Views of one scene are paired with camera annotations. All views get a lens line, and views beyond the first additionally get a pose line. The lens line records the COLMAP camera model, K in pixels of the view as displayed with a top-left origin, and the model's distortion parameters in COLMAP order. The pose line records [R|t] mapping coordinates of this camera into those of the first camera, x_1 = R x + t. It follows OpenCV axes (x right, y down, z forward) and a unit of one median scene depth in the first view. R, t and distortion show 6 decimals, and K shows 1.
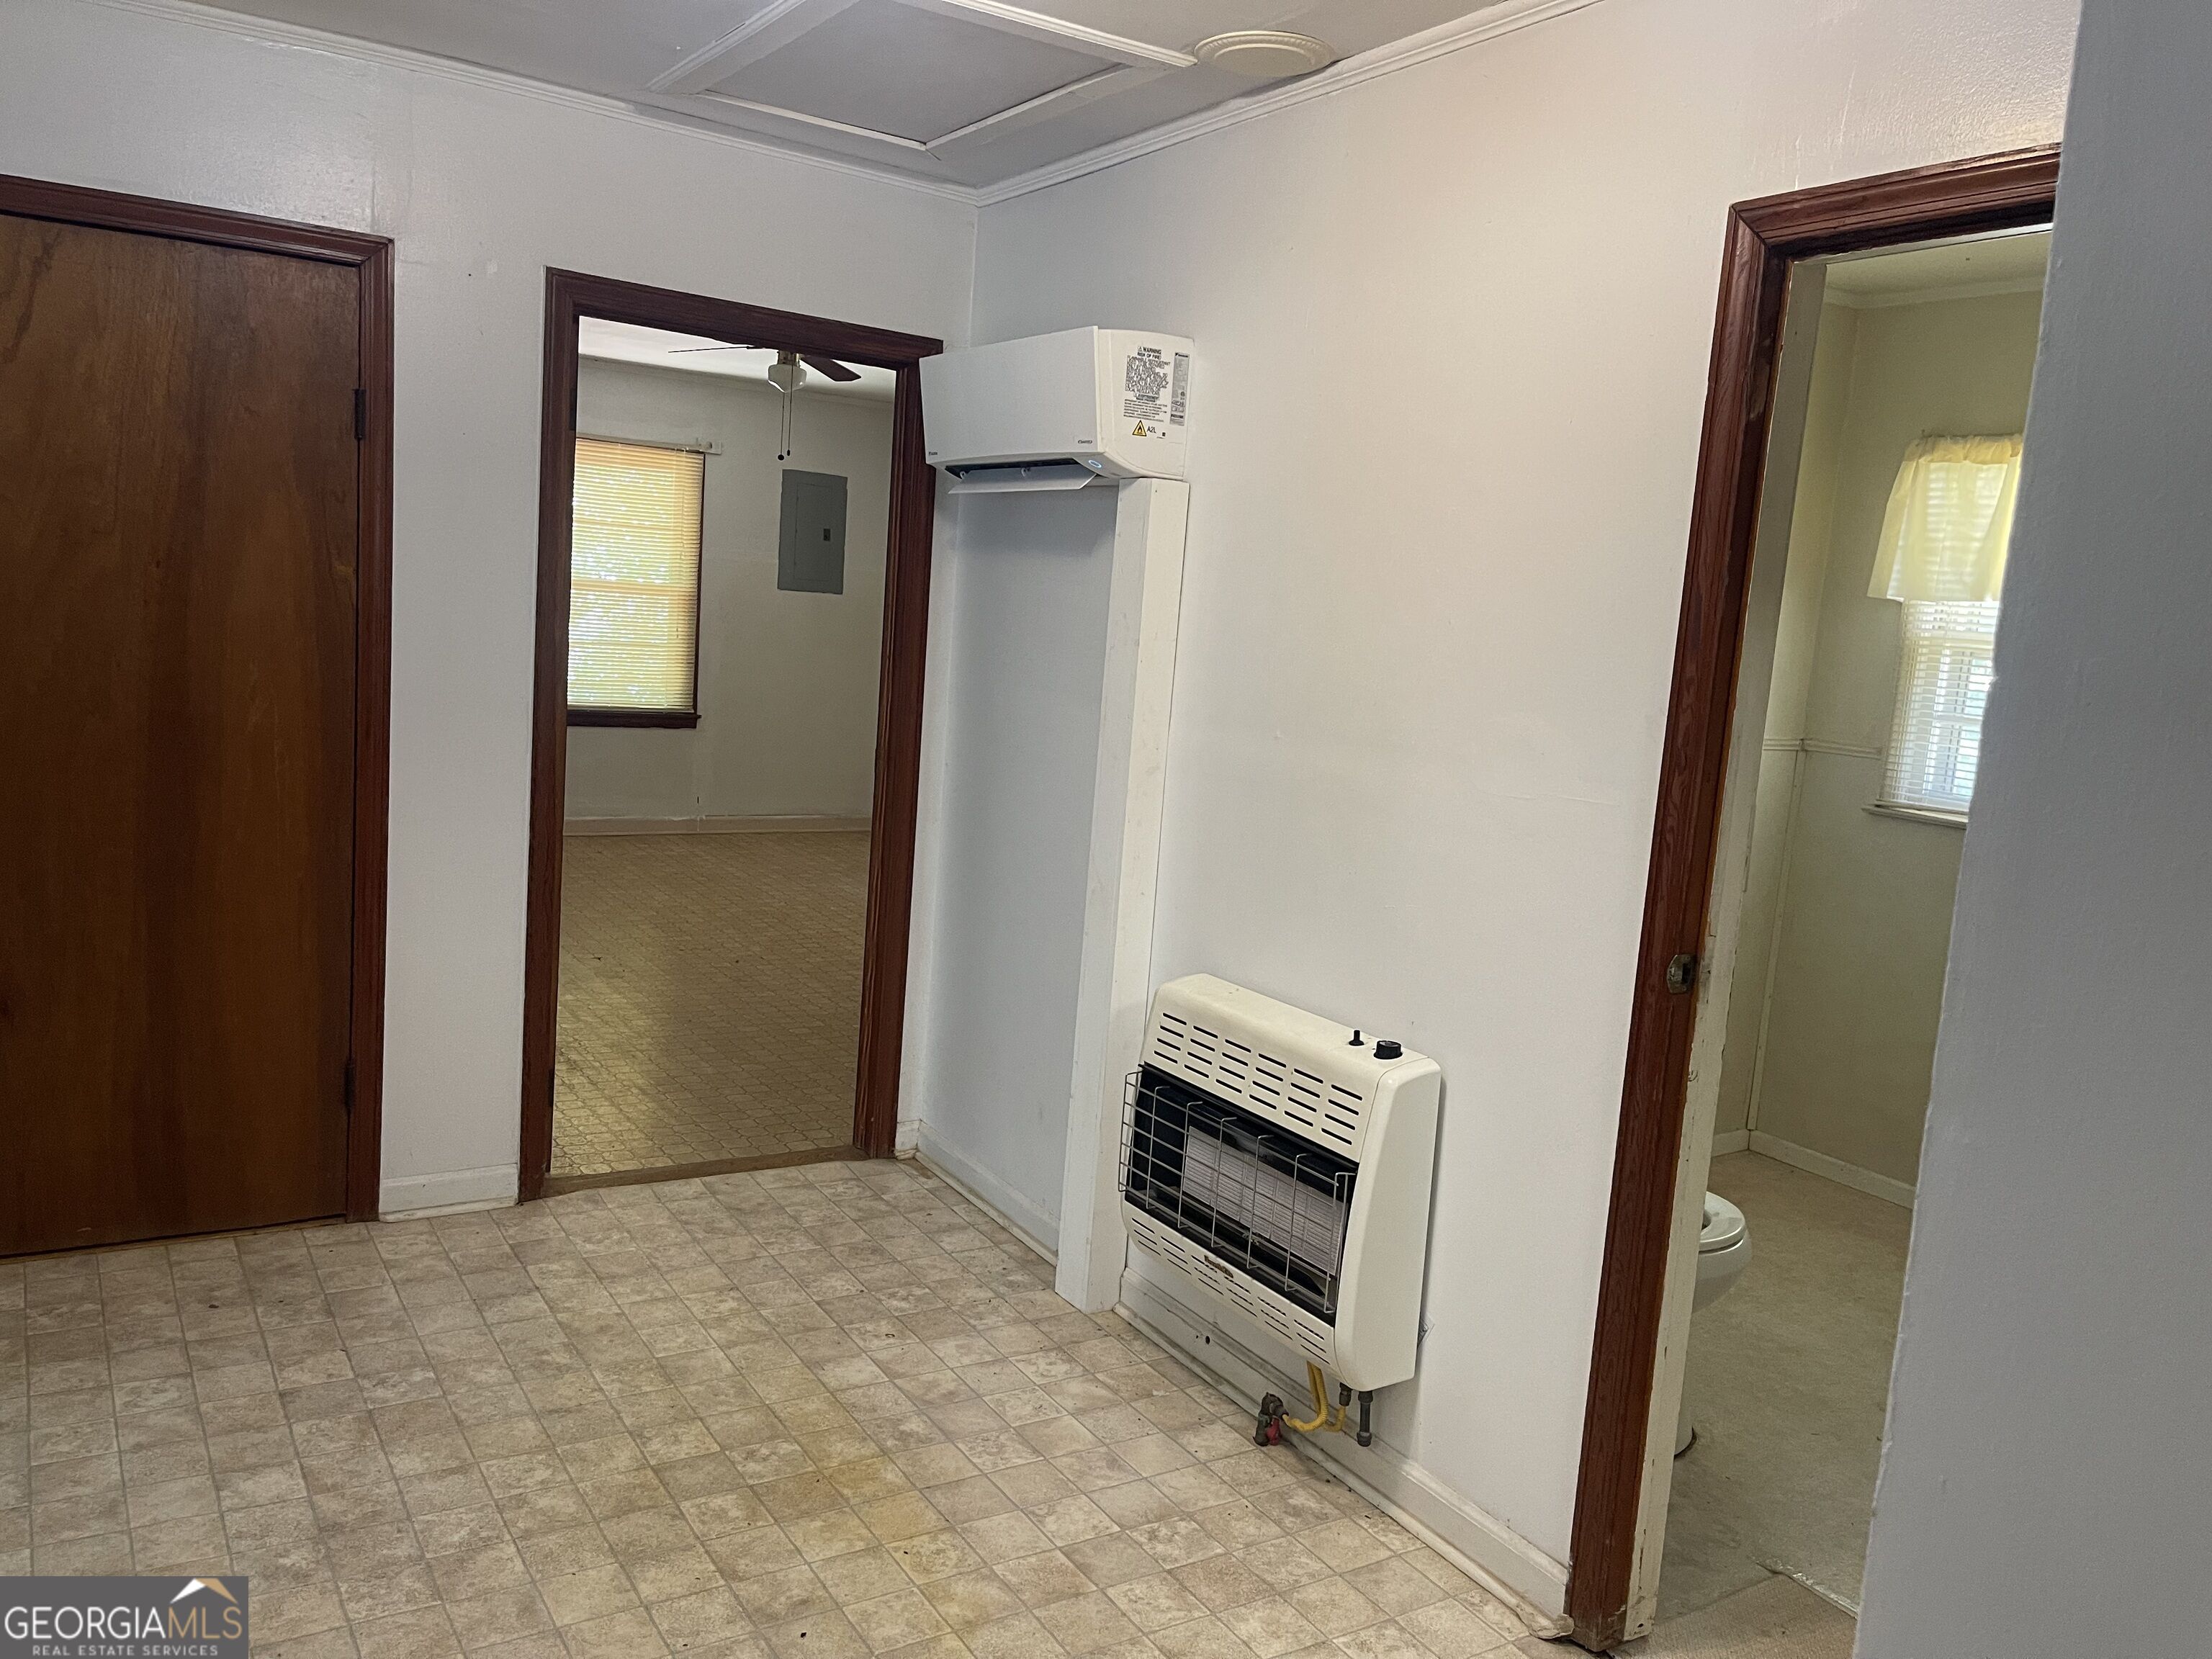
lens RADIAL K [[1674.9, 0, 1086.1], [0, 1674.9, 825.3], [0, 0, 1]] dist [0.076664, -0.104803]
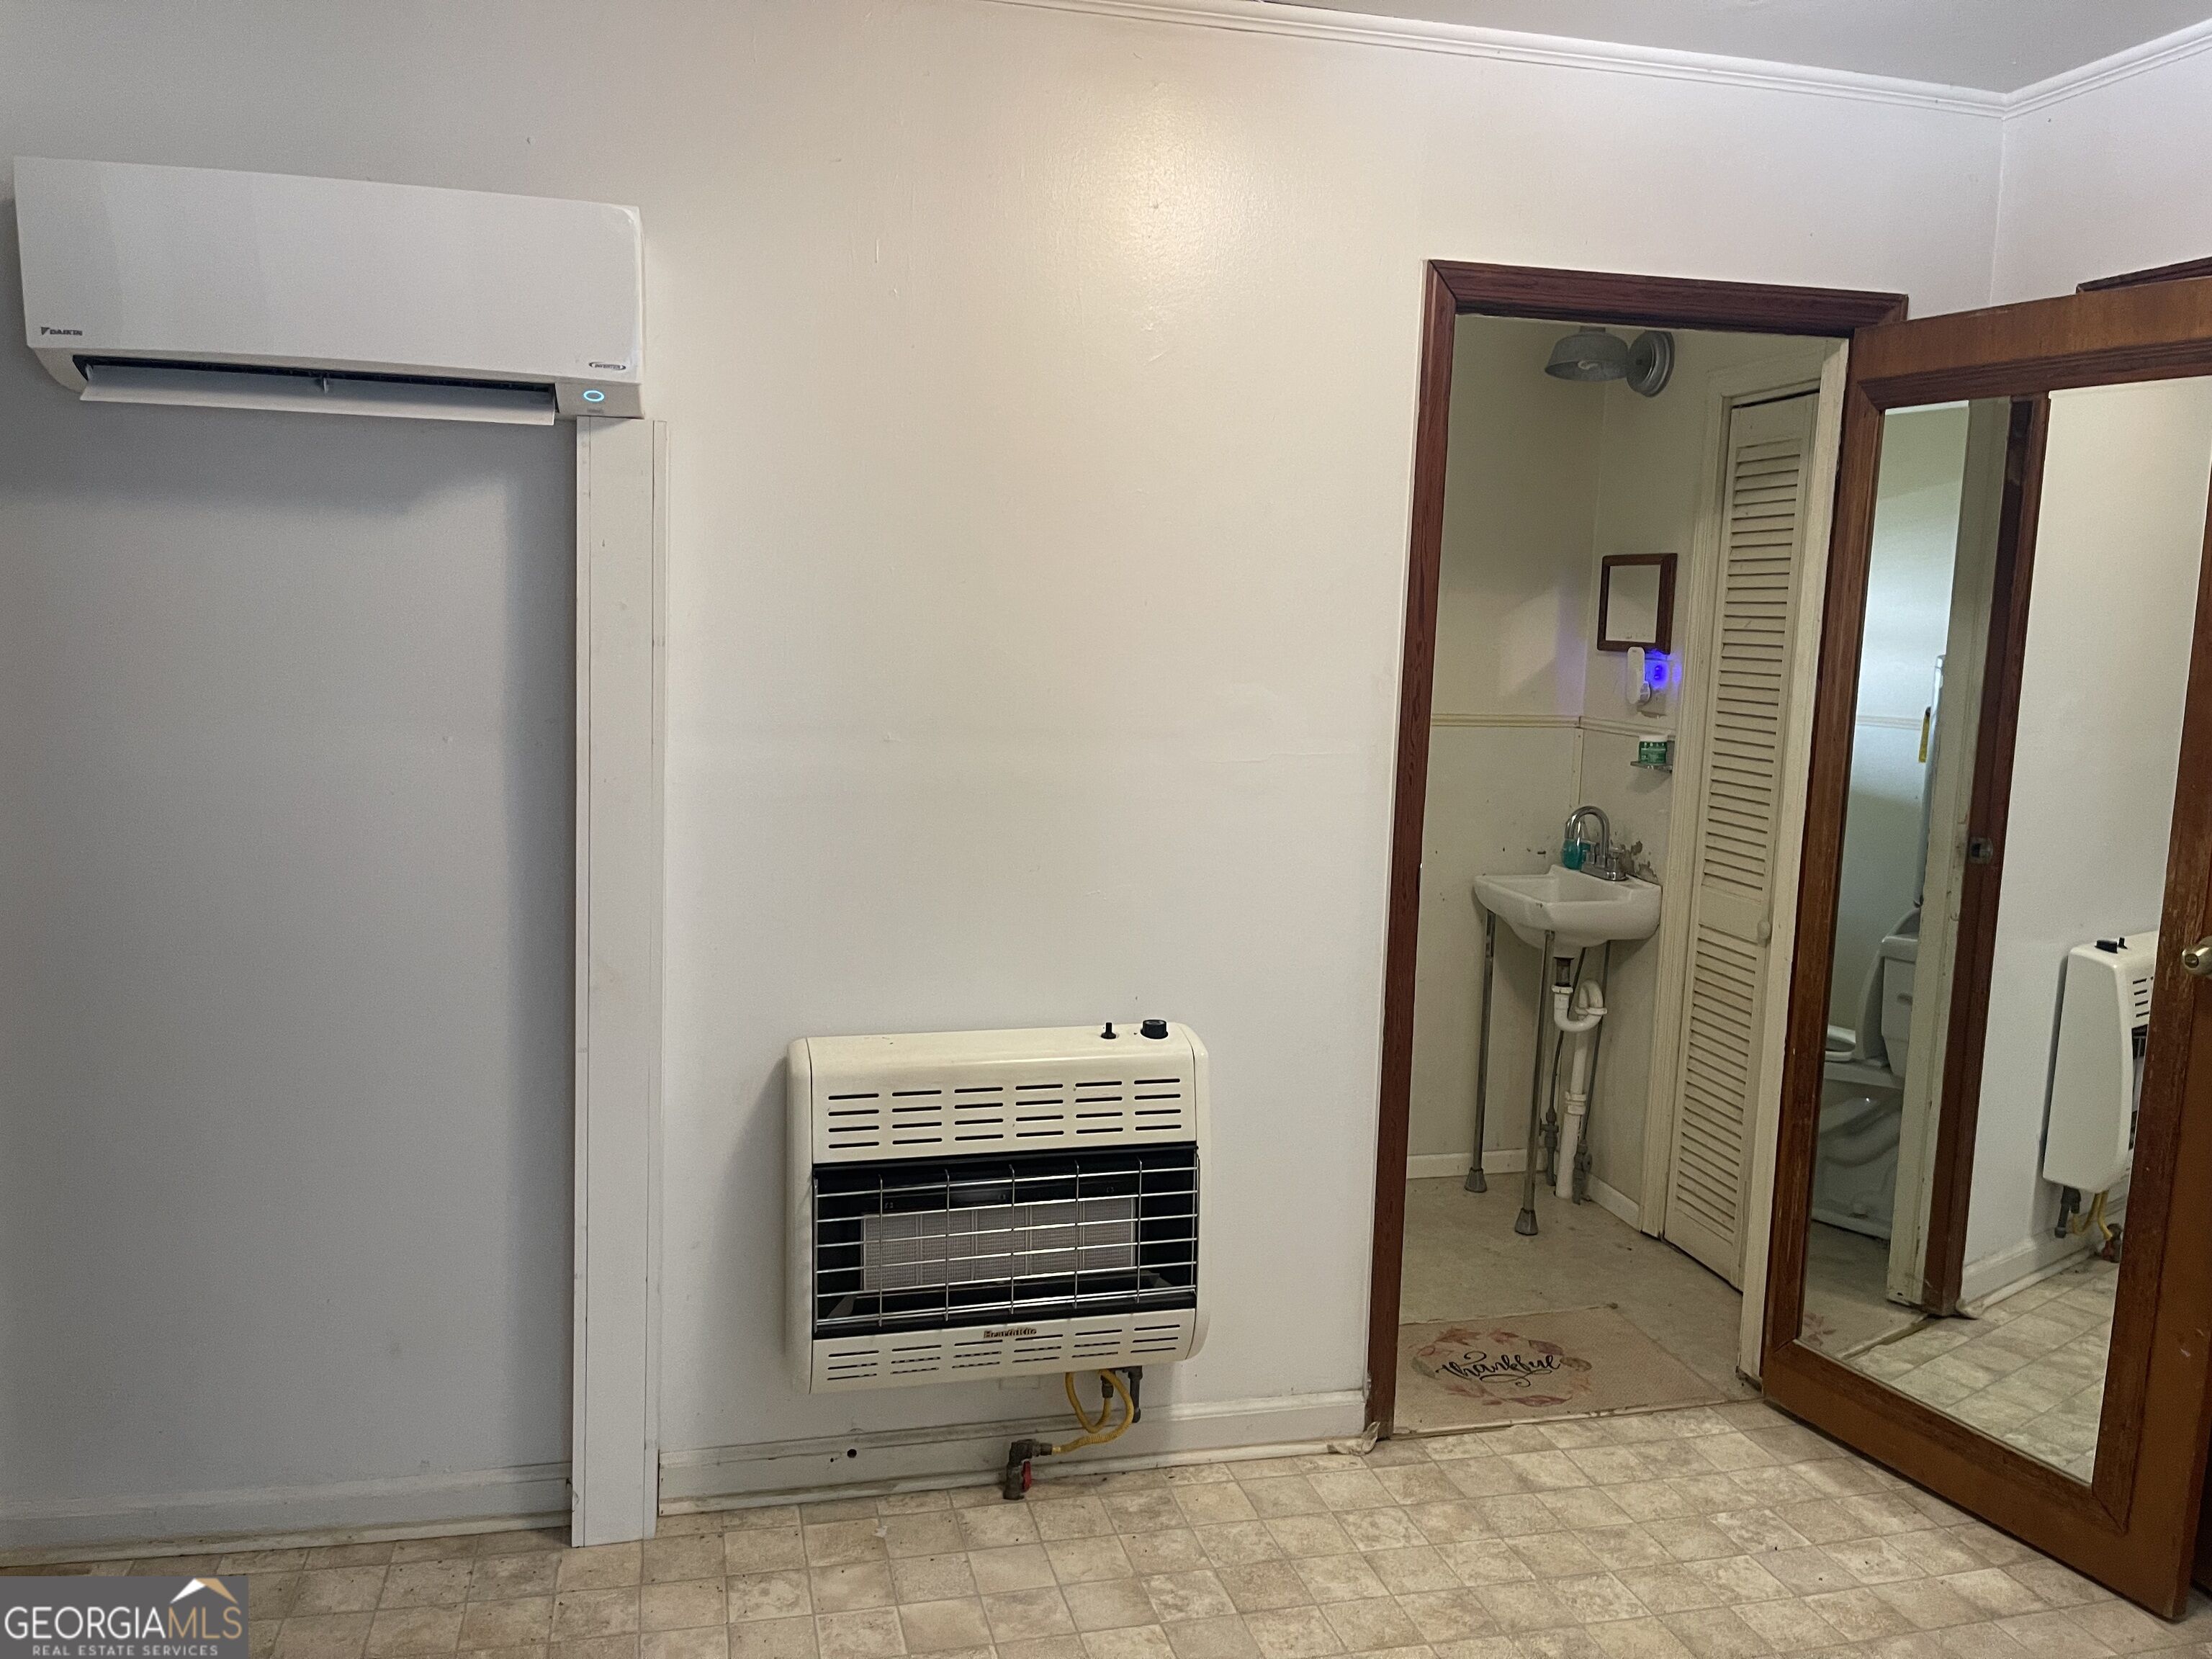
lens RADIAL K [[1674.9, 0, 1109.3], [0, 1674.9, 815.3], [0, 0, 1]] dist [0.076664, -0.104803]
pose [[0.308290, -0.176915, 0.934697, -0.595194], [0.119954, 0.981942, 0.146293, -0.113895], [-0.943699, 0.067019, 0.323945, 0.549249]]
